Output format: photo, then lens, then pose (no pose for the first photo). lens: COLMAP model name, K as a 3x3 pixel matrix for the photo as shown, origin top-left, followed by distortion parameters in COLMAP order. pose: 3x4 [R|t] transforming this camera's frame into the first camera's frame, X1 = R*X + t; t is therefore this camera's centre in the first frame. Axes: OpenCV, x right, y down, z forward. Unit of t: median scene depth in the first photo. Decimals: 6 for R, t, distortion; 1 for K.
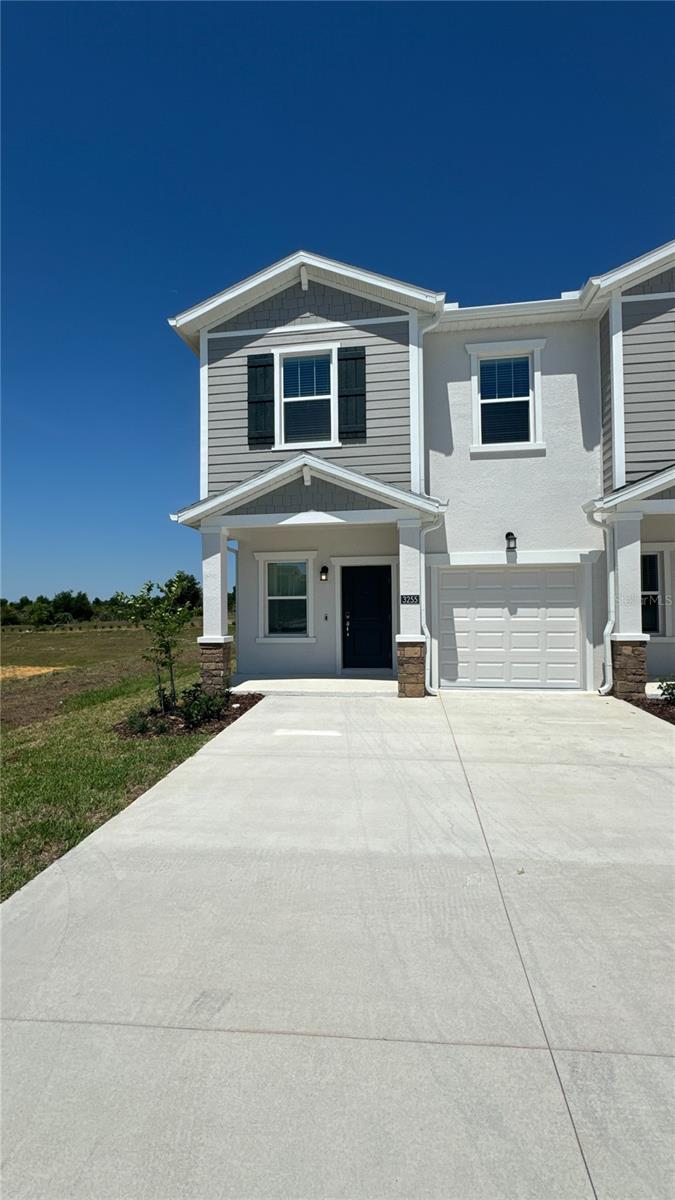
lens RADIAL K [[506.3, 0, 337.5], [0, 506.3, 600.0], [0, 0, 1]] dist [-0.000749, -0.000195]
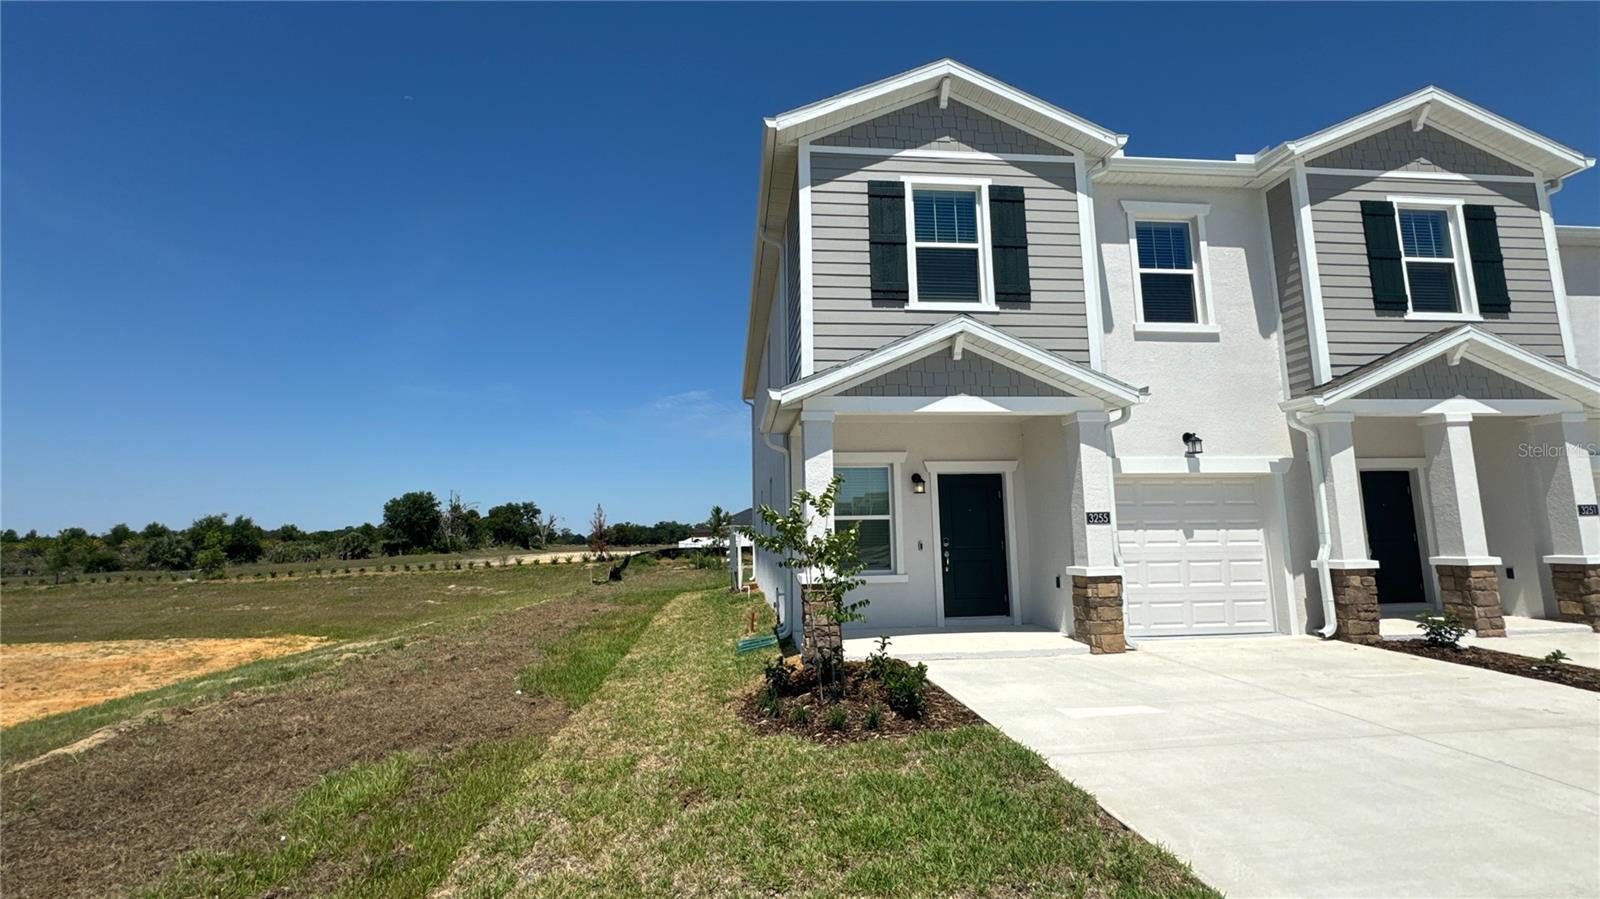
lens RADIAL K [[675.1, 0, 800.0], [0, 675.1, 449.5], [0, 0, 1]] dist [-0.000749, -0.000195]
pose [[0.970914, 0.025521, 0.238065, -0.497872], [0.002526, 0.993156, -0.116770, 0.013155], [-0.239416, 0.113975, 0.964204, 0.134534]]
